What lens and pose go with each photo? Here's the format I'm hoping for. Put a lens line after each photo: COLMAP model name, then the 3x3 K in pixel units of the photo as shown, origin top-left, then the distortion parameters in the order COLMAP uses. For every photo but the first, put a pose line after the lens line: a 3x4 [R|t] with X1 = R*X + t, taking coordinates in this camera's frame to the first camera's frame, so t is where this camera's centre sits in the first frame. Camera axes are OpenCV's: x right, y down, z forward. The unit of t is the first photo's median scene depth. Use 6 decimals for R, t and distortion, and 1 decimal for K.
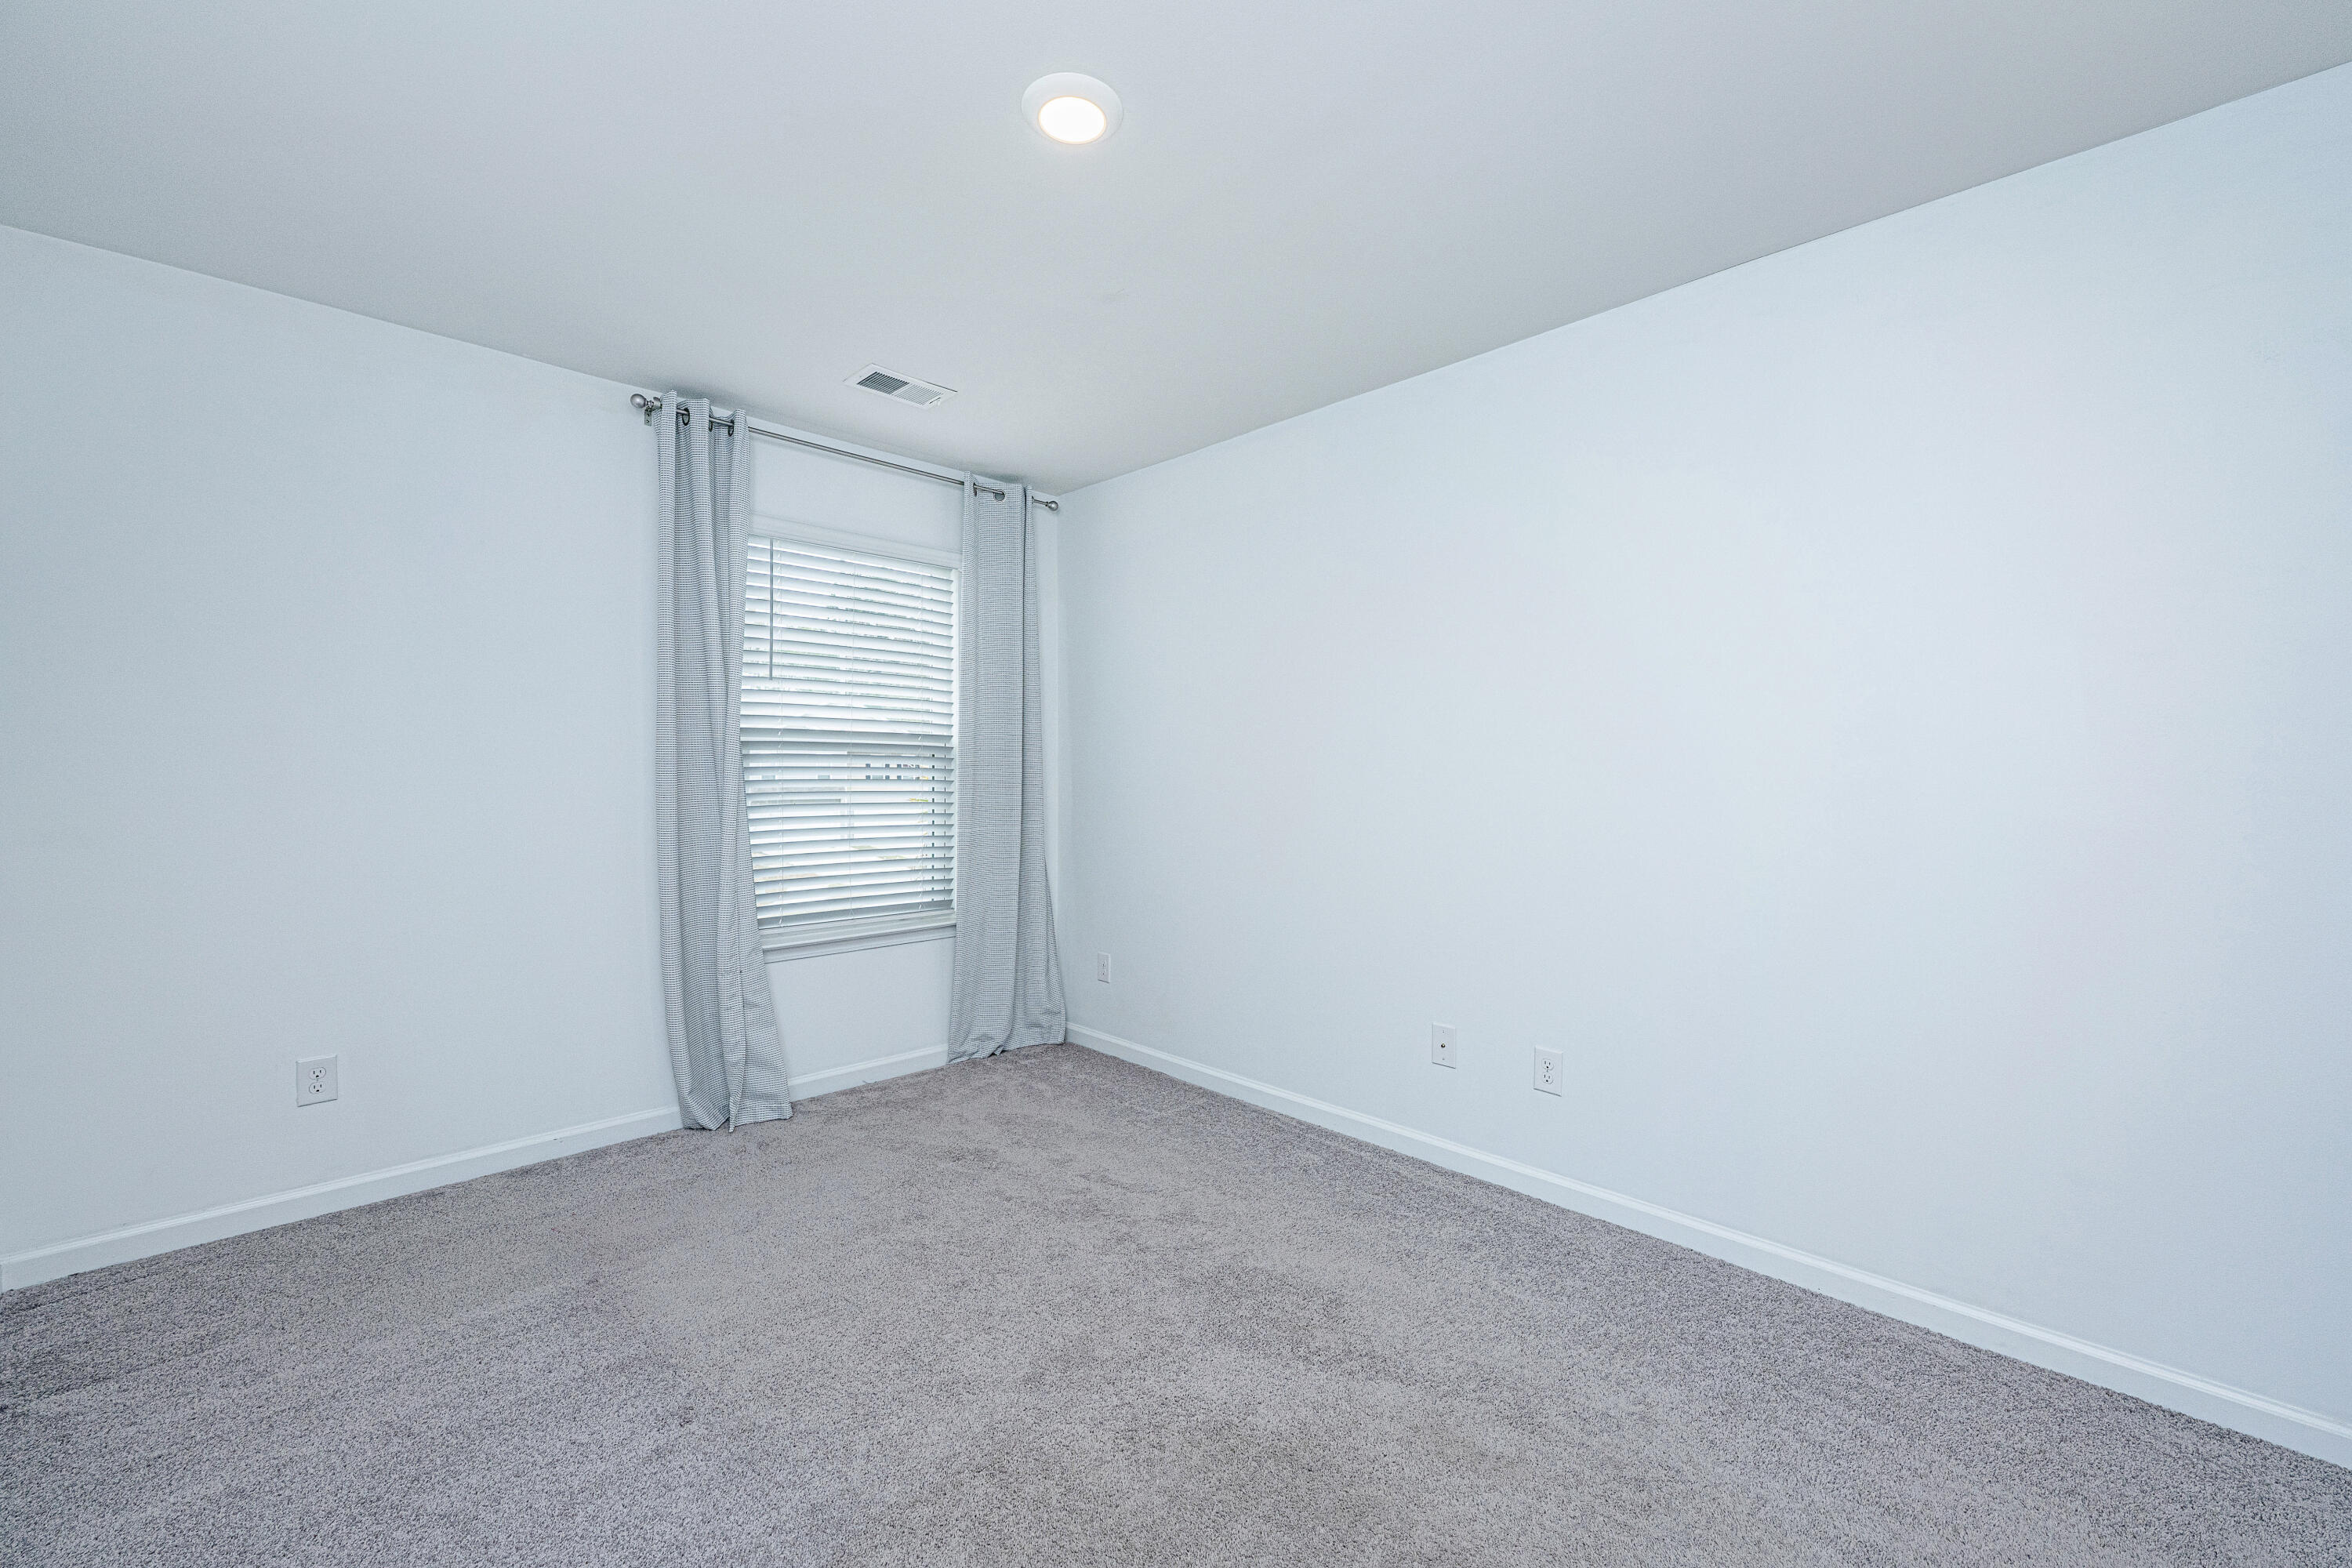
lens RADIAL K [[971.2, 0, 1136.4], [0, 971.2, 777.5], [0, 0, 1]] dist [0.000916, 0.000074]
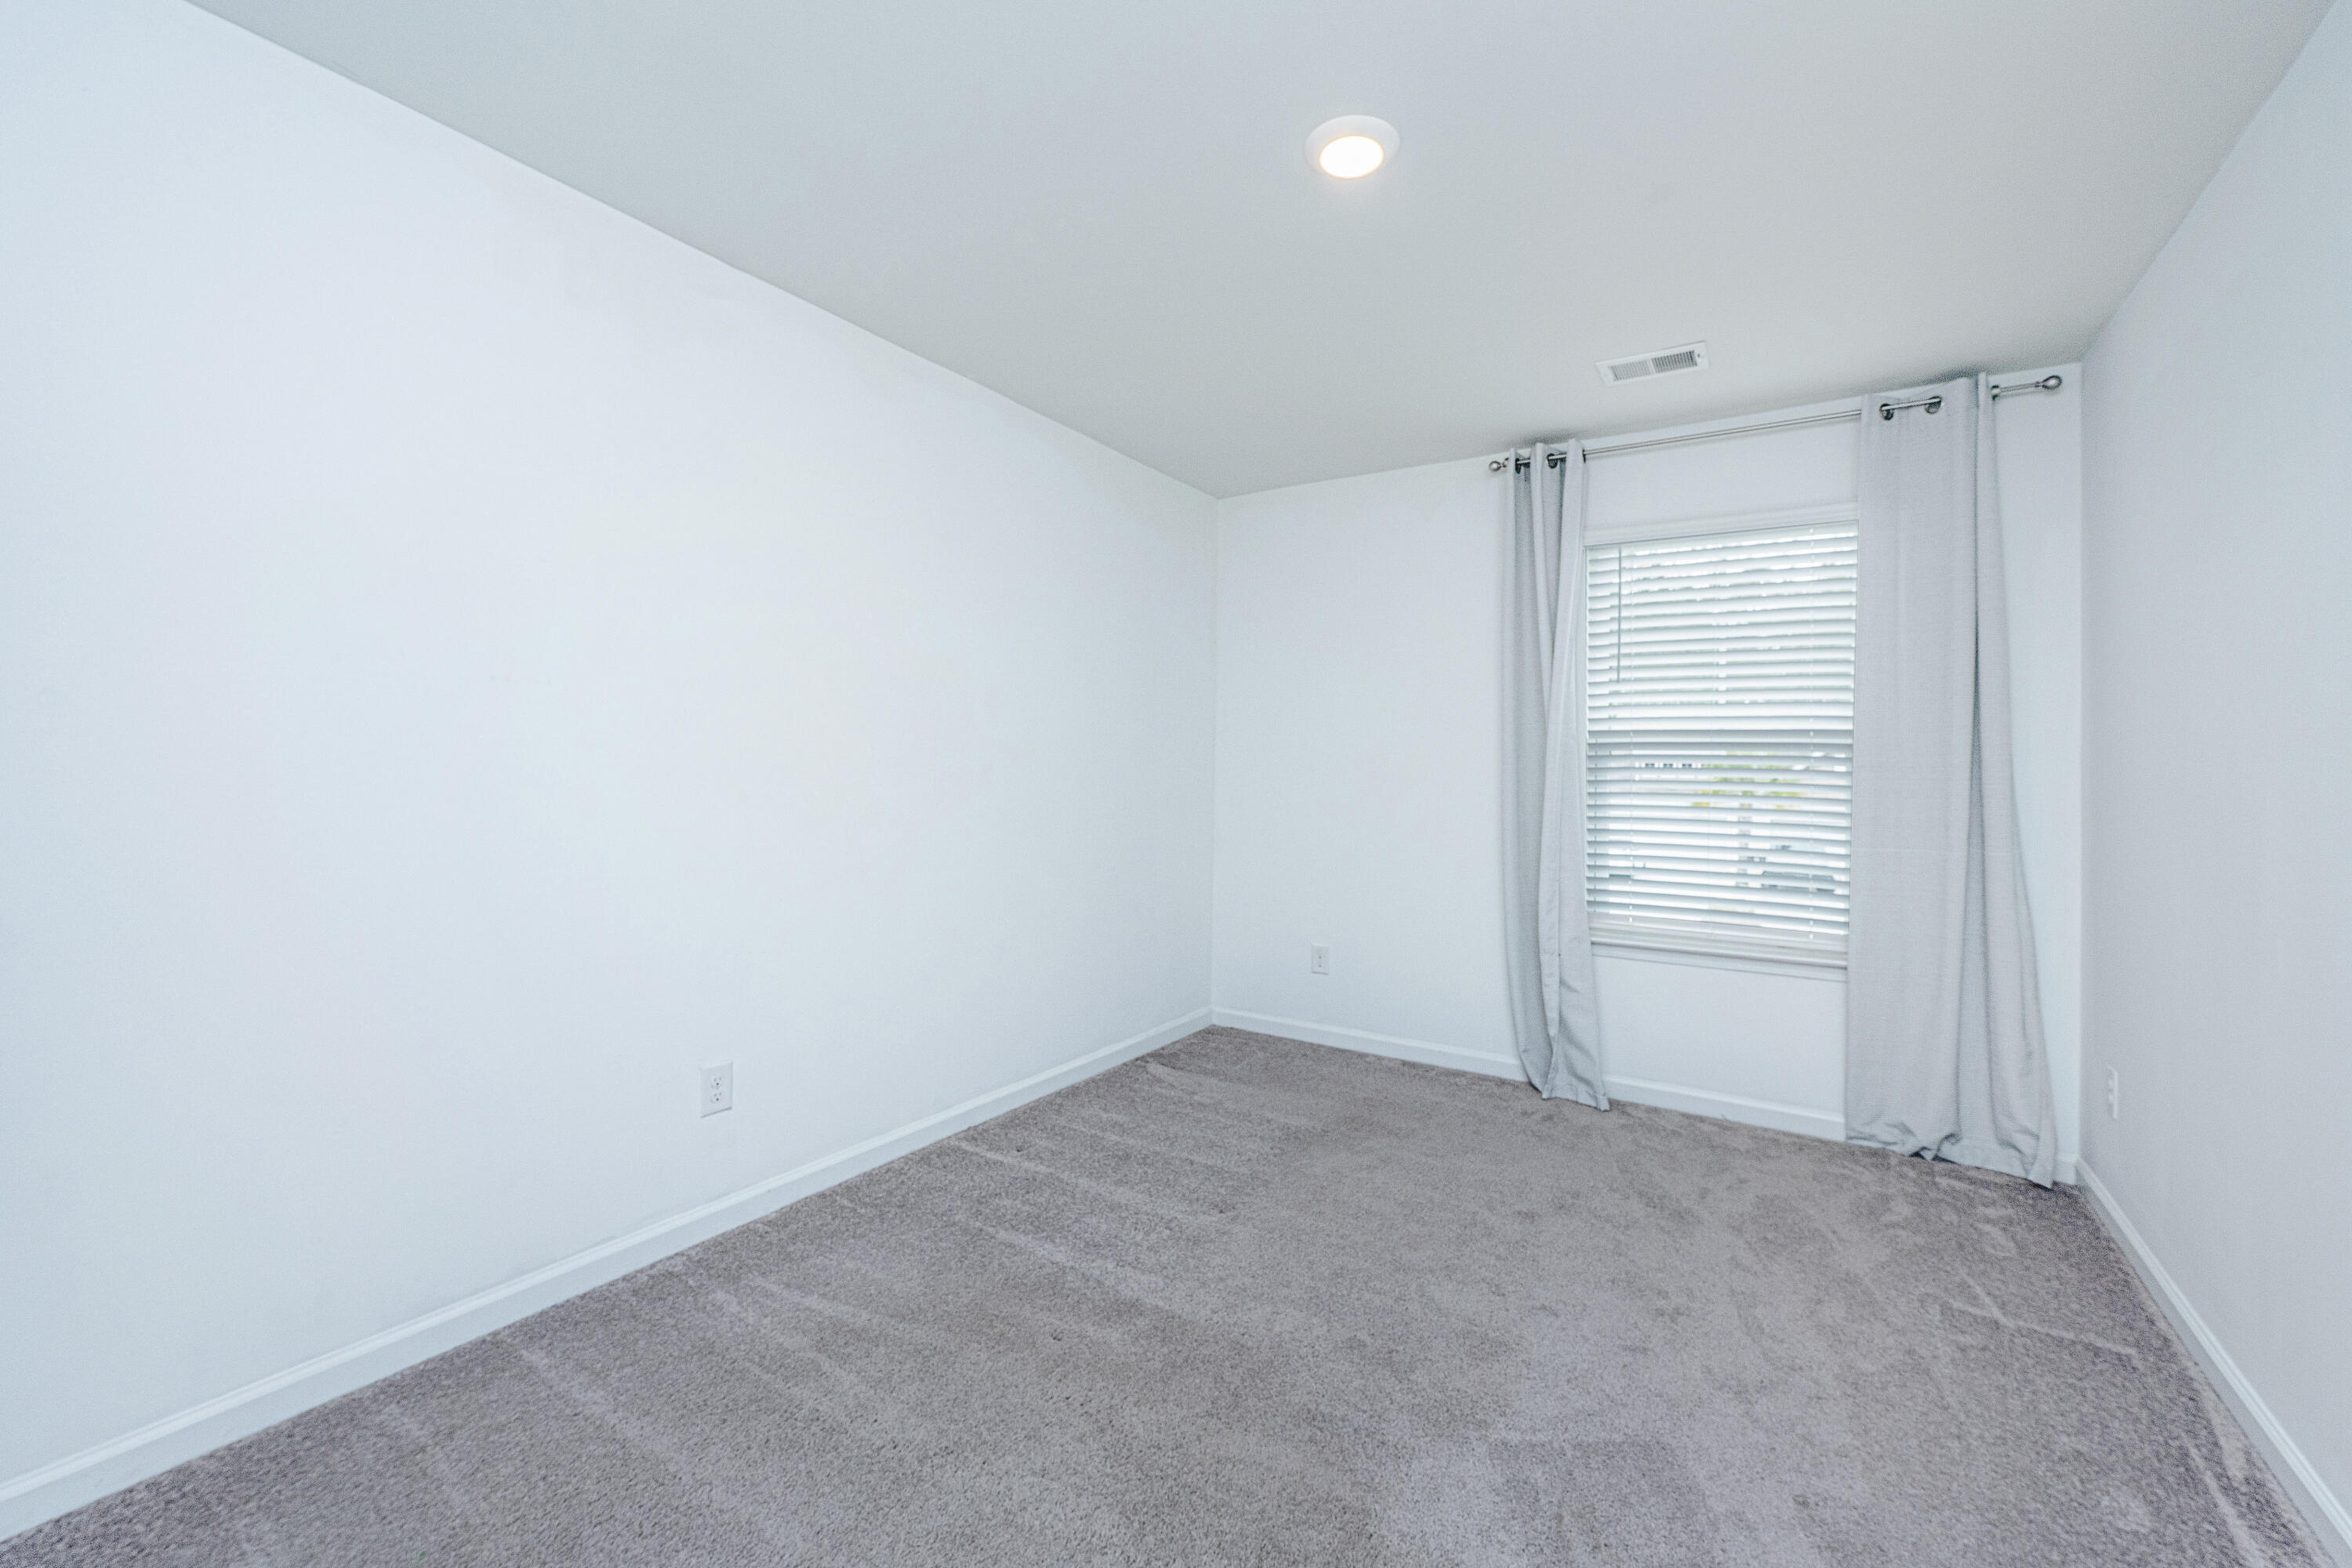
lens RADIAL K [[946.5, 0, 1186.4], [0, 946.5, 760.7], [0, 0, 1]] dist [0.001178, -0.000211]
pose [[0.240903, -0.000661, -0.970549, 0.485602], [-0.020446, 0.999774, -0.005756, -0.002536], [0.970334, 0.021230, 0.240835, 0.315729]]
